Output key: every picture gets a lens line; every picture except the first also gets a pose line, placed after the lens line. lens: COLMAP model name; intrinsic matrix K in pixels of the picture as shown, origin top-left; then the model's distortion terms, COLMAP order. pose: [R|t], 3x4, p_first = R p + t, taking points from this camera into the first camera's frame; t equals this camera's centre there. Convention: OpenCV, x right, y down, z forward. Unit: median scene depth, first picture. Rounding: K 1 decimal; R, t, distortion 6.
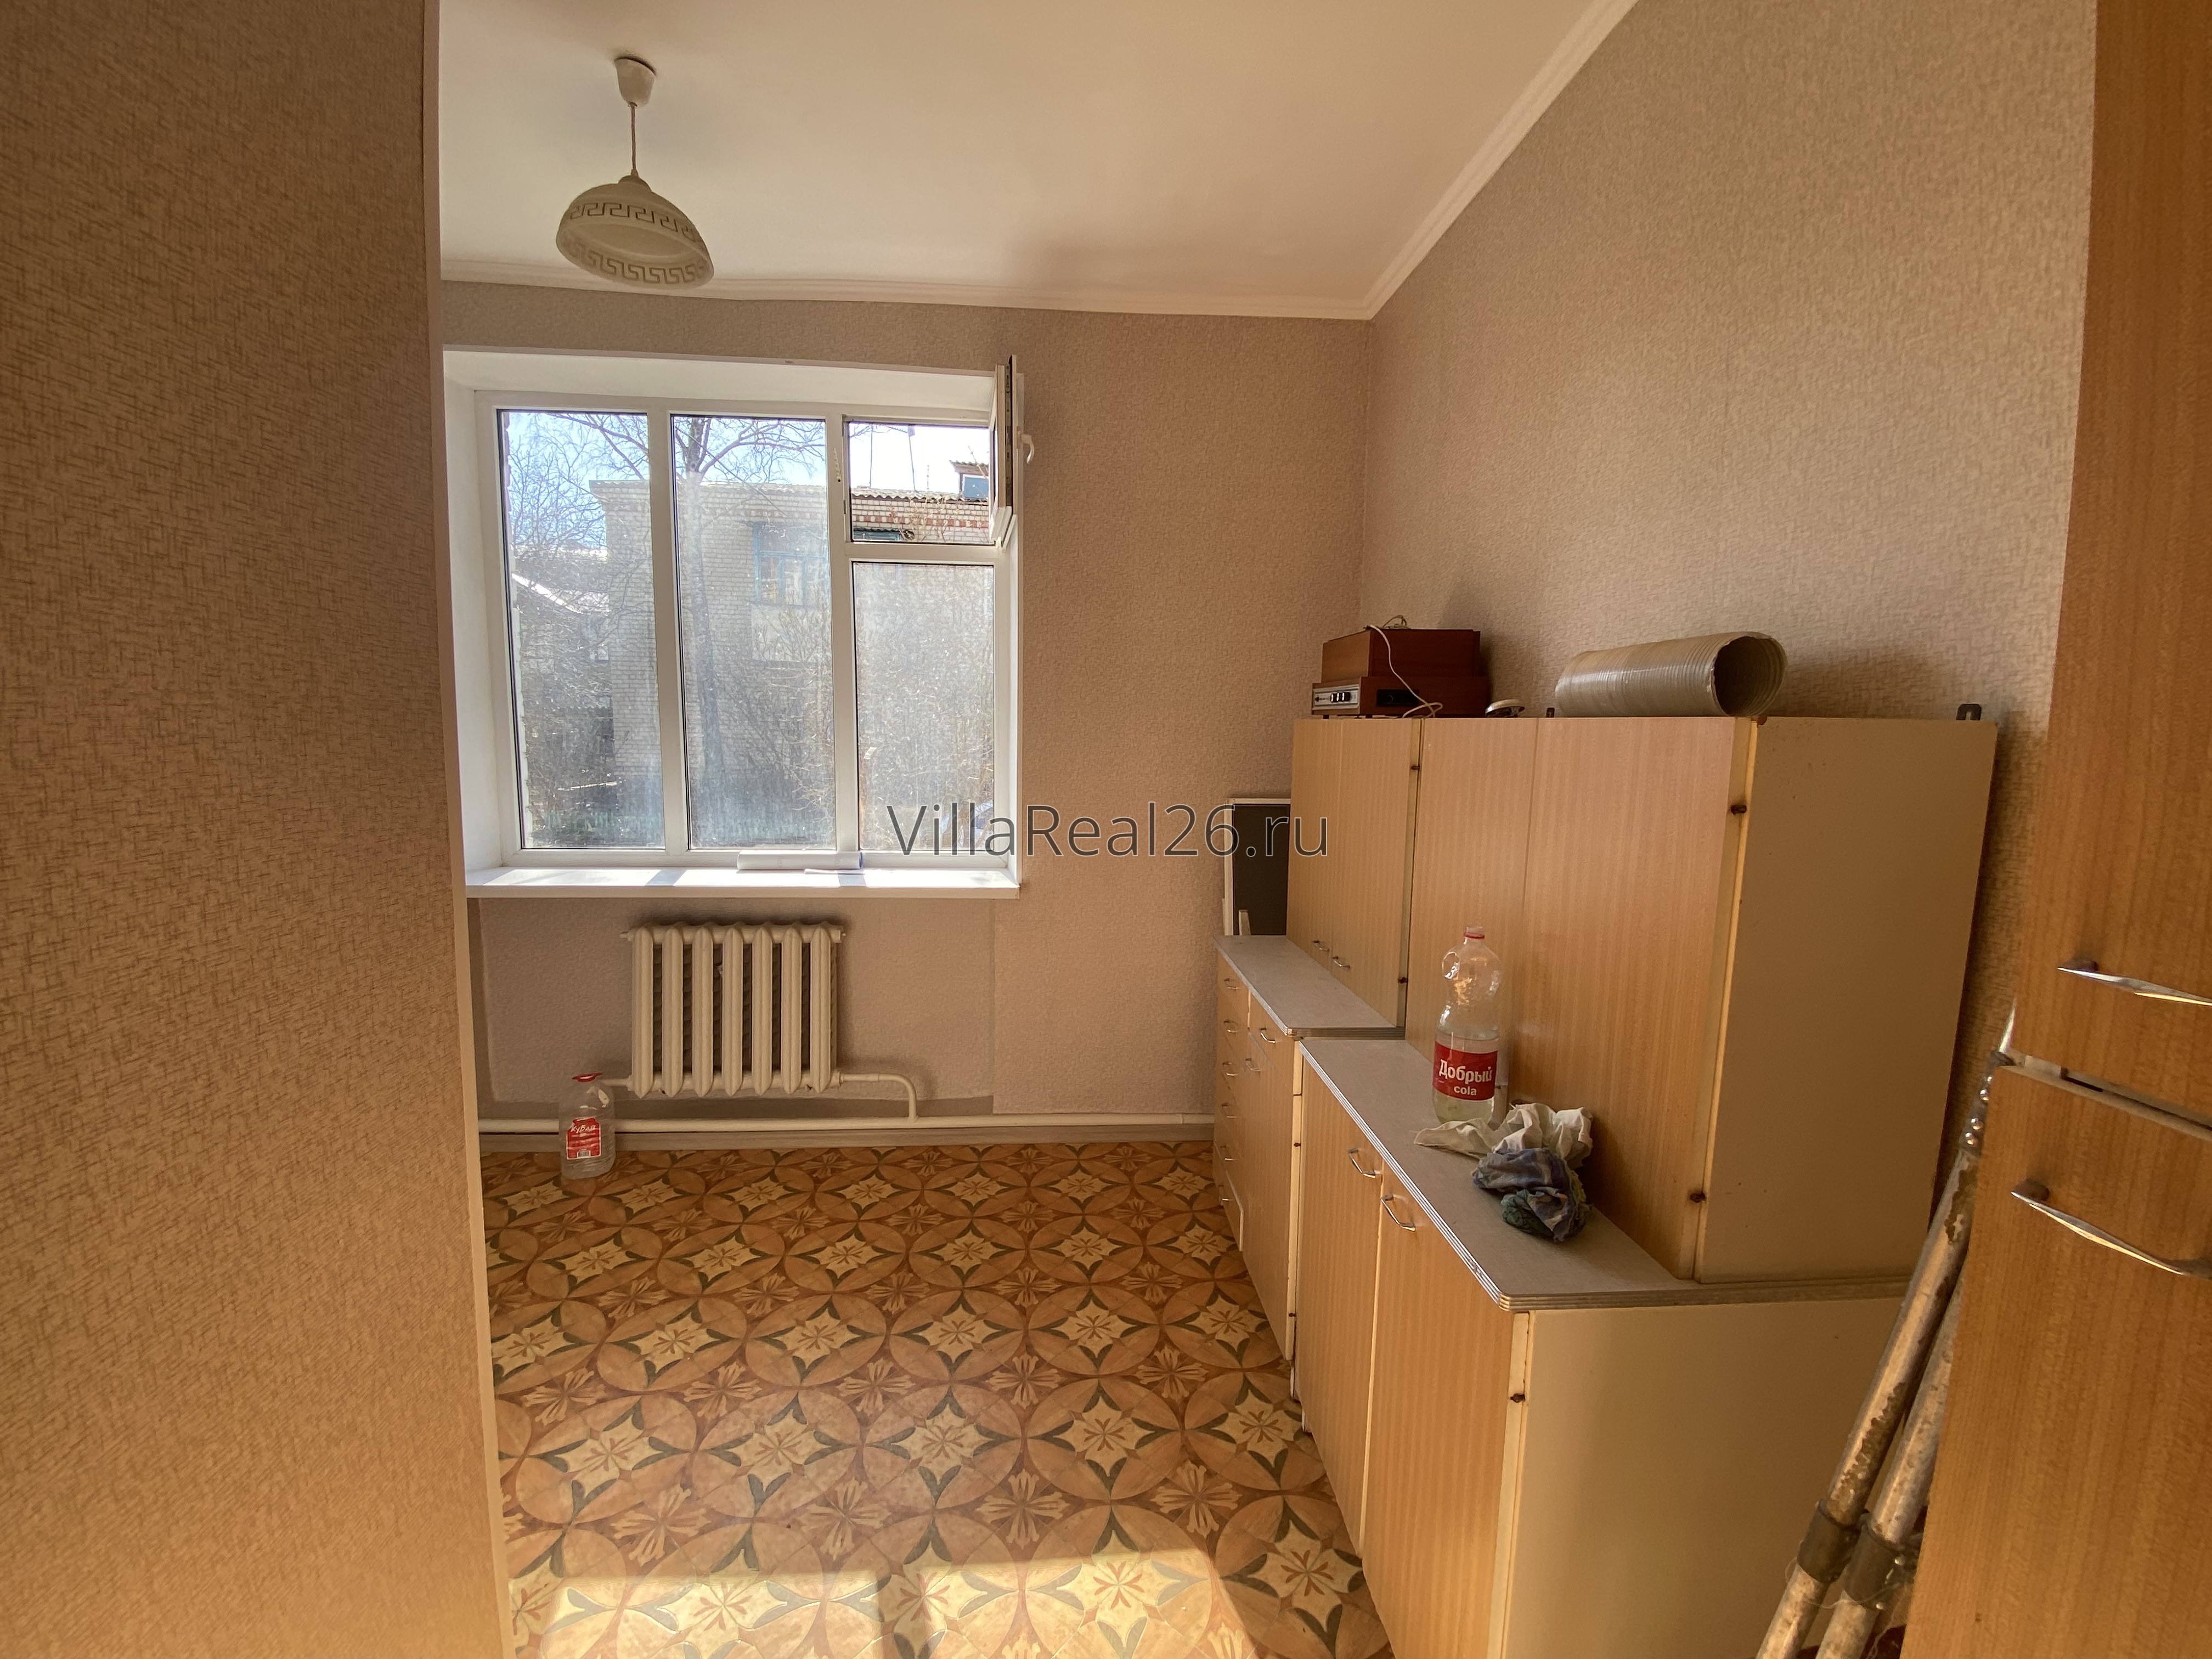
lens RADIAL K [[901.9, 0, 1109.6], [0, 901.9, 814.2], [0, 0, 1]] dist [0.008823, -0.015693]
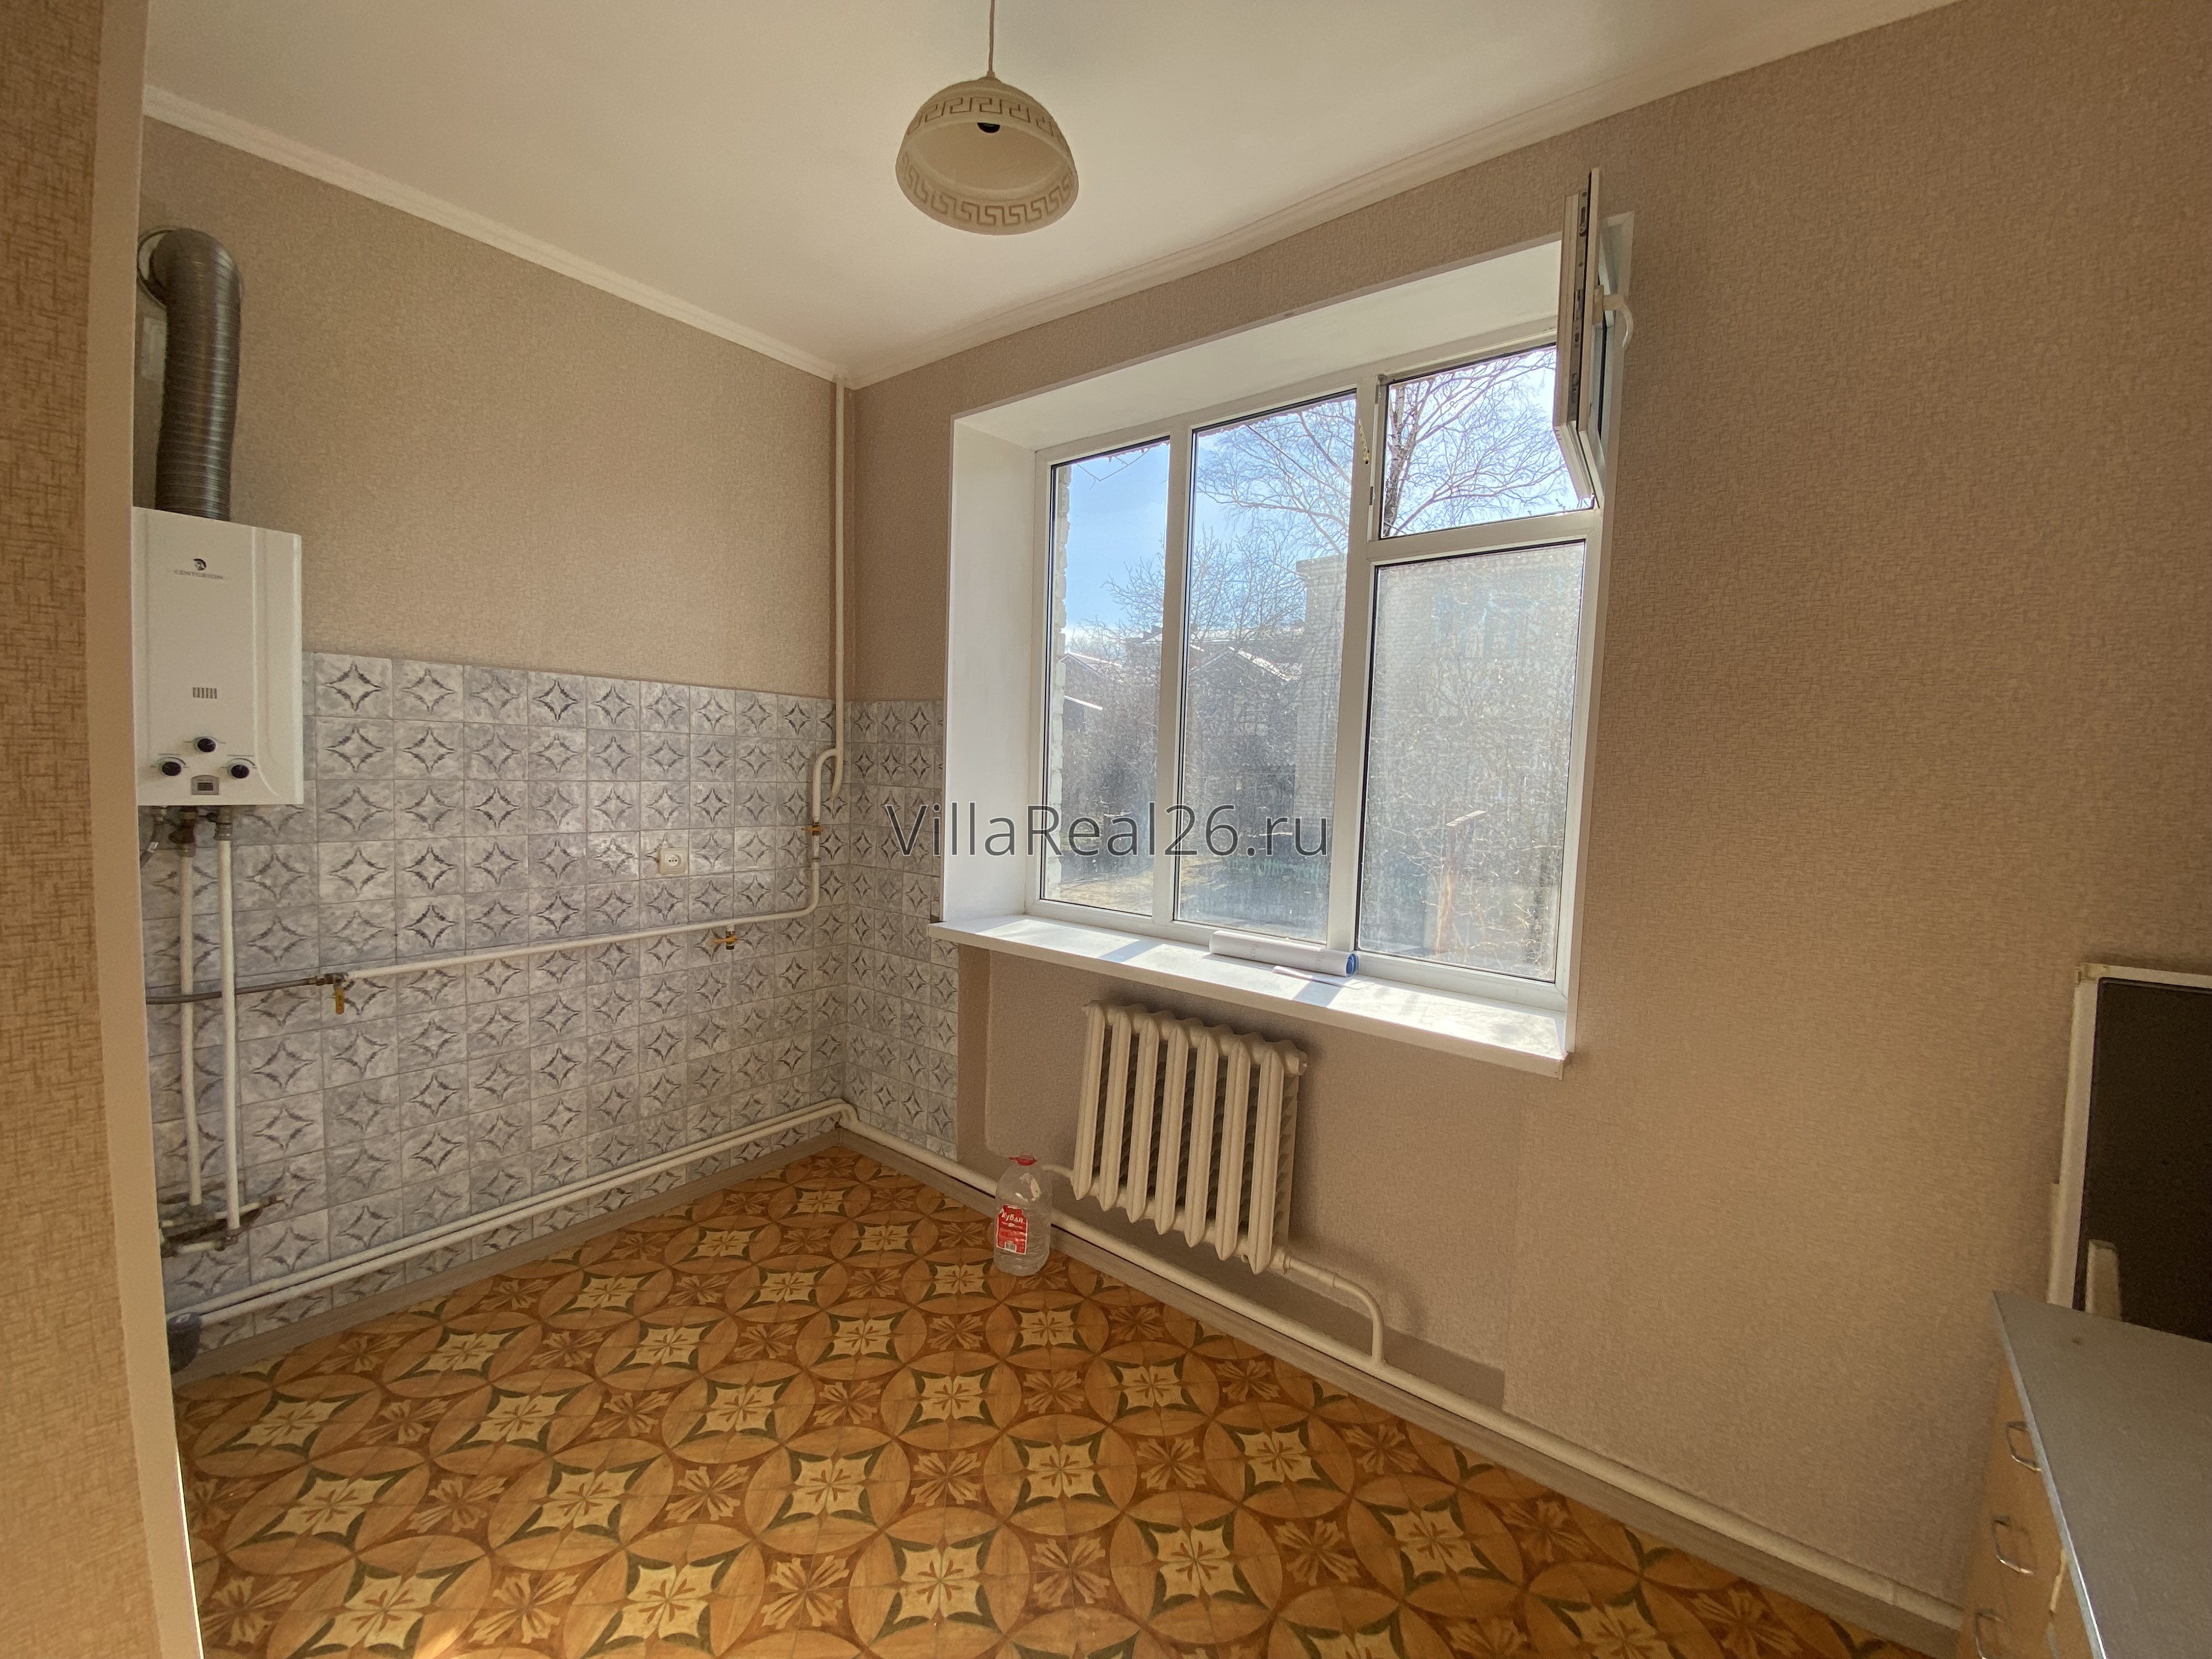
lens RADIAL K [[901.9, 0, 1109.6], [0, 901.9, 814.2], [0, 0, 1]] dist [0.008823, -0.015693]
pose [[0.739489, 0.045679, -0.671617, 0.077349], [-0.090222, 0.995419, -0.031637, -0.033657], [0.667095, 0.083990, 0.740223, 0.381221]]
